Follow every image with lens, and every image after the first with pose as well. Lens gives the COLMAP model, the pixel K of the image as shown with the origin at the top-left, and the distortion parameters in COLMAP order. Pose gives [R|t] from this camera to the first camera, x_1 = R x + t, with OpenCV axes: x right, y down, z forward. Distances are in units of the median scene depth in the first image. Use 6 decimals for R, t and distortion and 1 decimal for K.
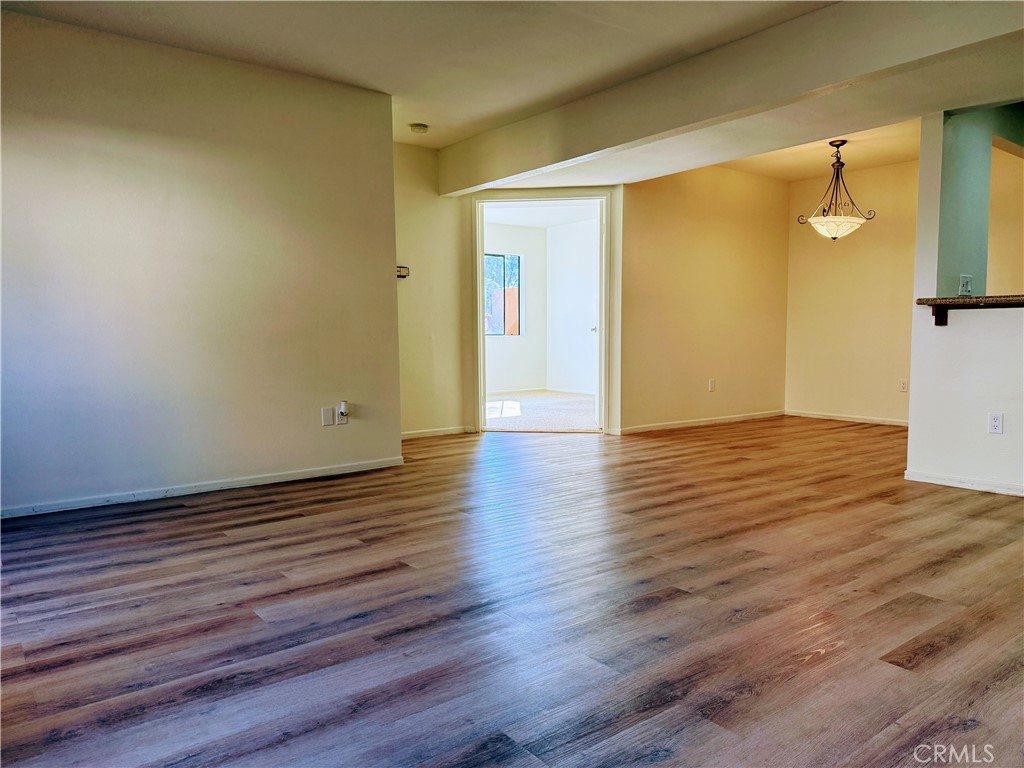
lens RADIAL K [[733.8, 0, 489.5], [0, 733.8, 369.6], [0, 0, 1]] dist [-0.002382, -0.001866]
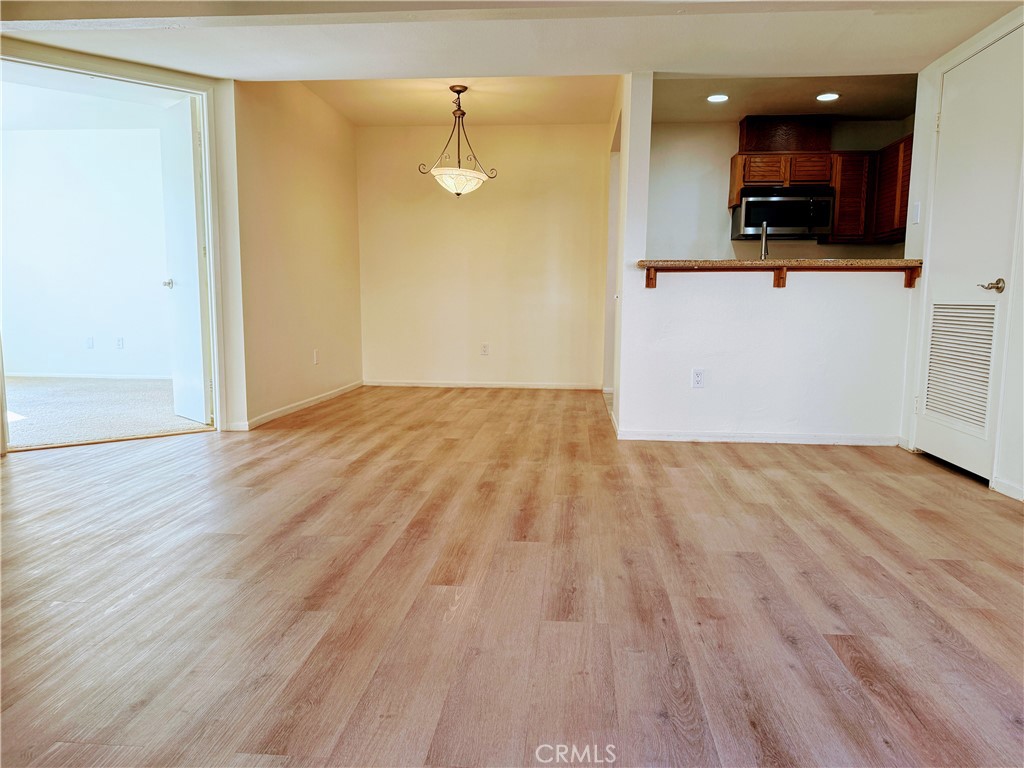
lens RADIAL K [[730.3, 0, 512.0], [0, 730.3, 384.0], [0, 0, 1]] dist [0.096896, -0.132968]
pose [[0.658007, -0.076819, 0.749083, -0.297885], [0.028494, 0.996610, 0.077174, -0.010584], [-0.752472, -0.029437, 0.657966, 0.462340]]
